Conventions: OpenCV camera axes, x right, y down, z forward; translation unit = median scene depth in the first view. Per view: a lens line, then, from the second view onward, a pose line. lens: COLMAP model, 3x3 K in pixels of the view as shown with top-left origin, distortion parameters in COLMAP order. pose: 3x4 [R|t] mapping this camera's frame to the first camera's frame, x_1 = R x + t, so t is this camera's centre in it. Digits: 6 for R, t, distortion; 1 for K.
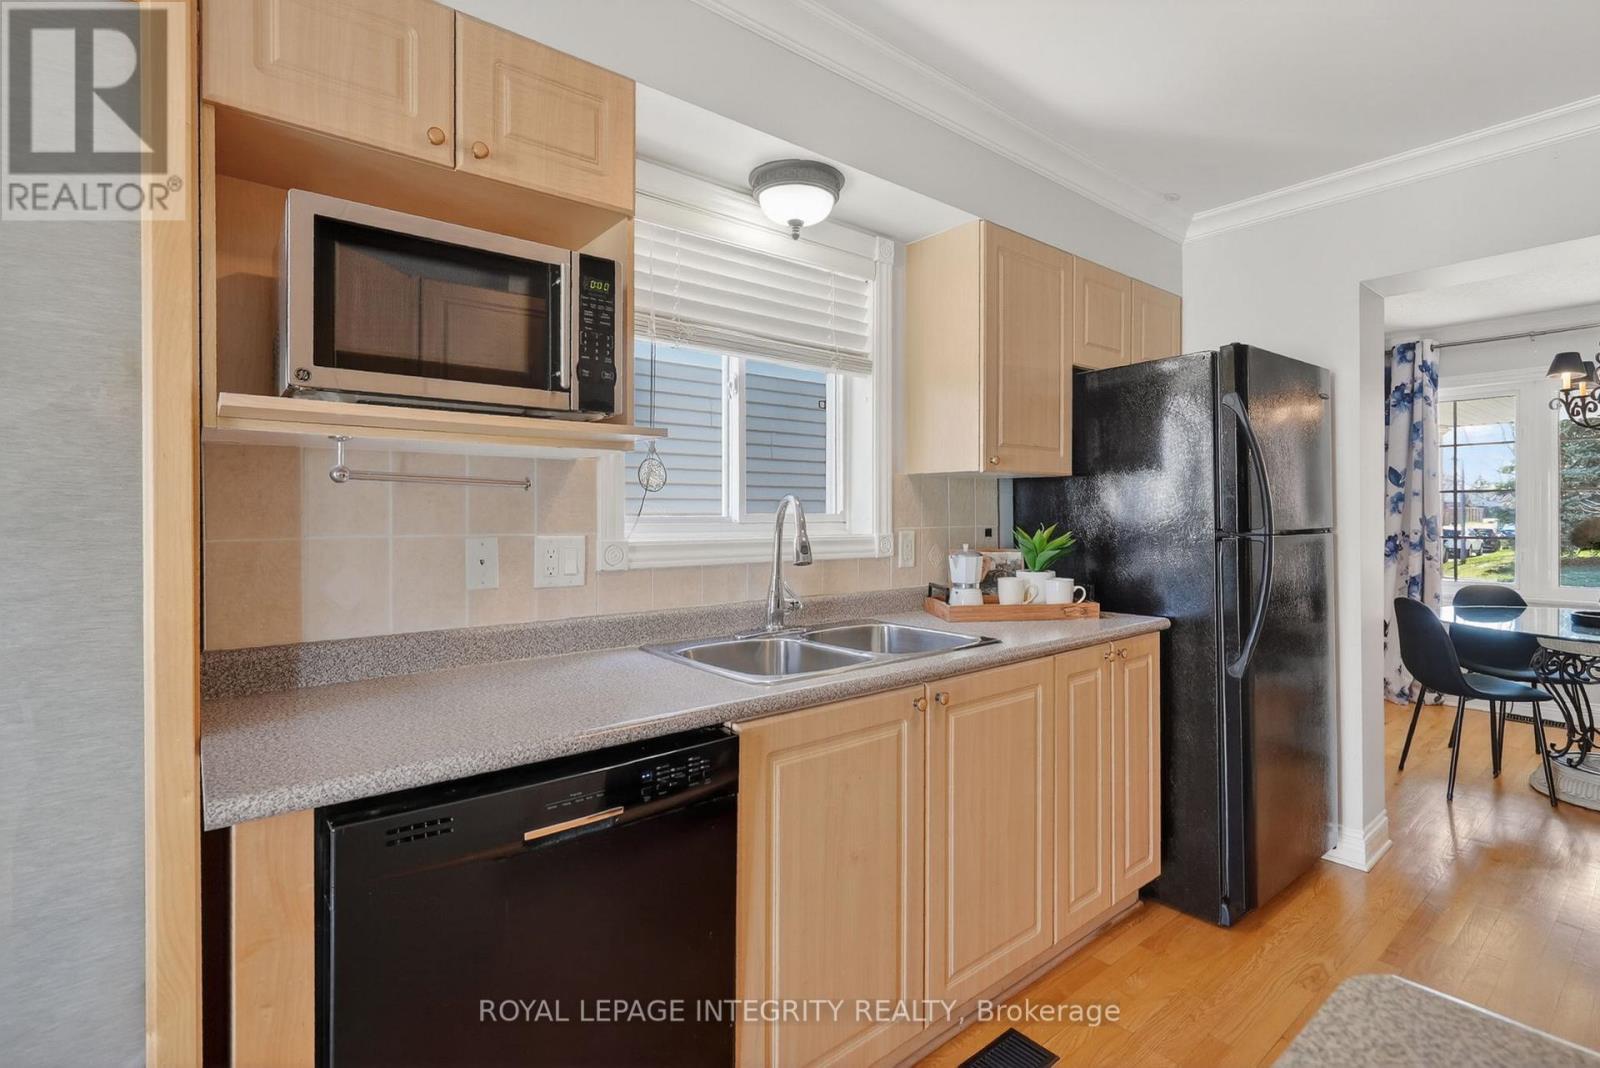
lens RADIAL K [[751.6, 0, 792.1], [0, 751.6, 518.9], [0, 0, 1]] dist [-0.000101, 0.000976]
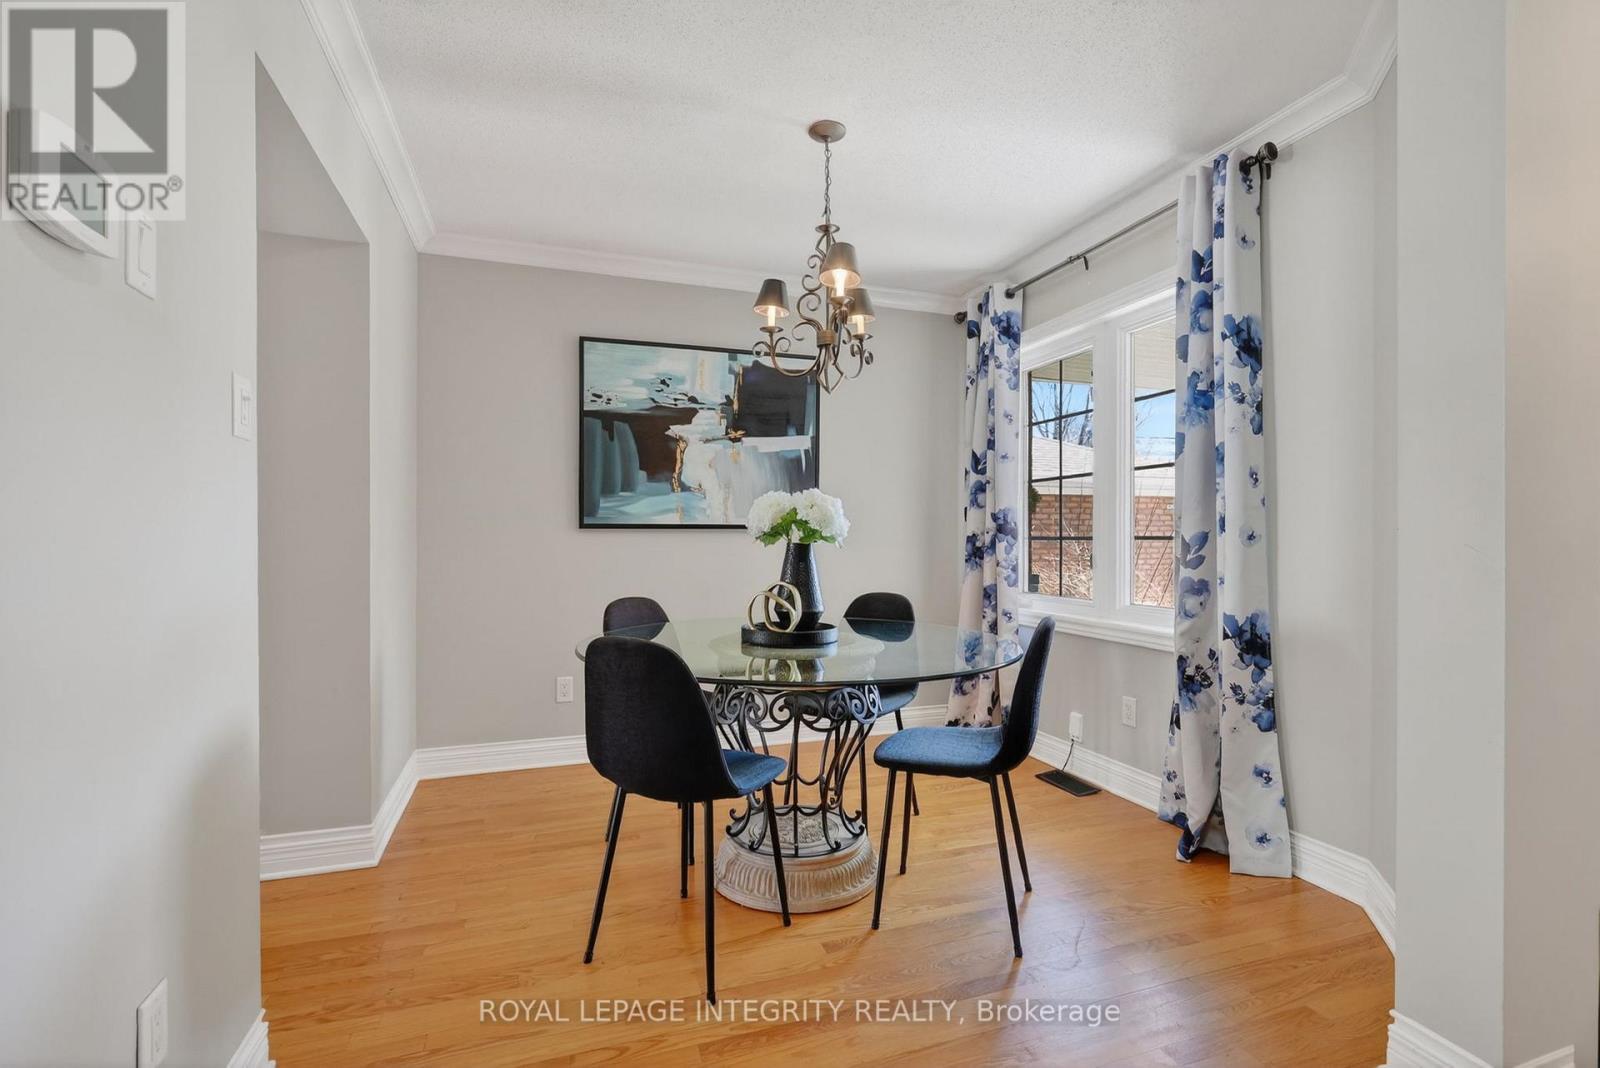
lens RADIAL K [[751.6, 0, 810.4], [0, 751.6, 540.3], [0, 0, 1]] dist [-0.000101, 0.000976]
pose [[0.941125, 0.008378, -0.337954, 0.920278], [-0.011164, 0.999918, -0.006299, 0.034172], [0.337874, 0.009701, 0.941142, 0.202663]]
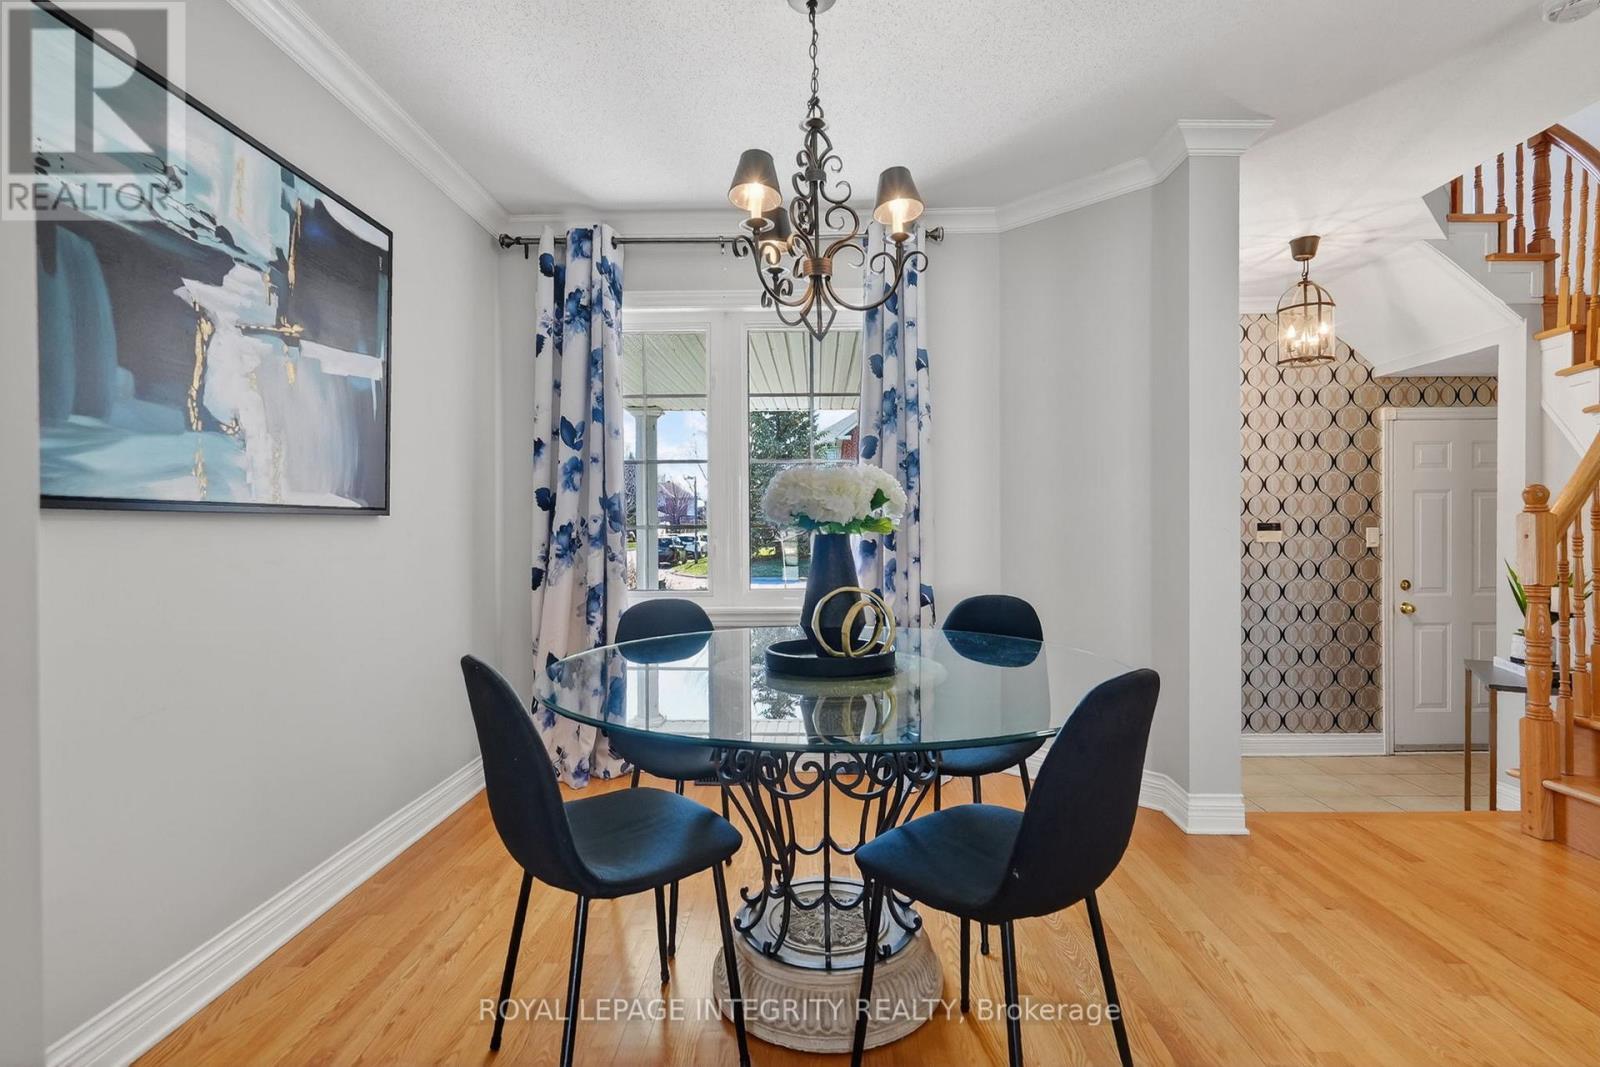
lens RADIAL K [[751.6, 0, 808.5], [0, 751.6, 532.0], [0, 0, 1]] dist [-0.000101, 0.000976]
pose [[0.642478, -0.004254, 0.766292, 0.449418], [0.007651, 0.999970, -0.000863, 0.030873], [-0.766266, 0.006417, 0.642492, 0.440690]]
